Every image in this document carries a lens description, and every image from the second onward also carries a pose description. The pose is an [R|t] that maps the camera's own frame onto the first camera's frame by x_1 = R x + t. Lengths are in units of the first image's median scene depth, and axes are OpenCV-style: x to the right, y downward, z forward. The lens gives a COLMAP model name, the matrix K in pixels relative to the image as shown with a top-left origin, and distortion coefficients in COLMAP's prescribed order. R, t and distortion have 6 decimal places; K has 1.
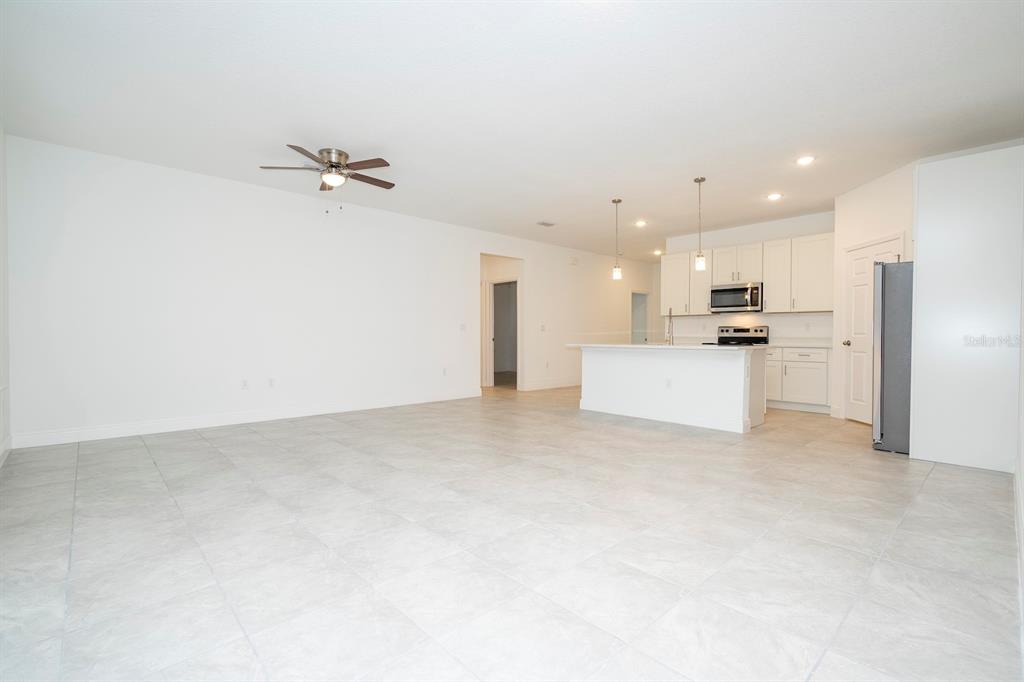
lens RADIAL K [[460.7, 0, 515.4], [0, 460.7, 340.8], [0, 0, 1]] dist [-0.001688, -0.000007]
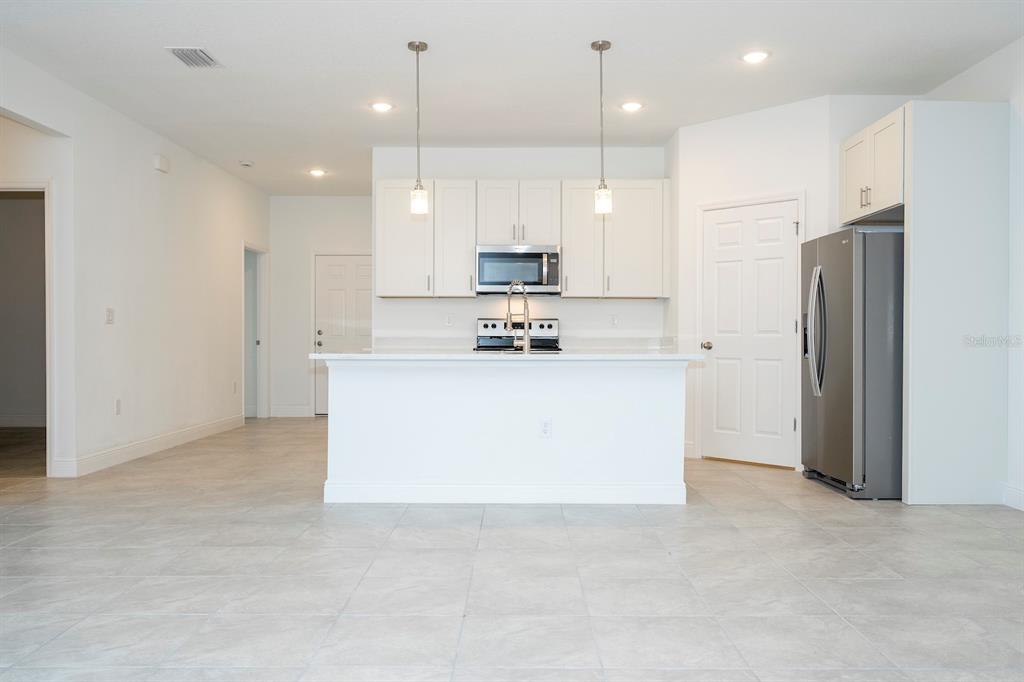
lens RADIAL K [[798.8, 0, 512.0], [0, 798.8, 341.0], [0, 0, 1]] dist [0.000826, 0.000215]
pose [[0.688228, -0.008063, 0.725450, -0.266278], [0.008616, 0.999959, 0.002940, -0.006227], [-0.725443, 0.004227, 0.688269, 0.327303]]
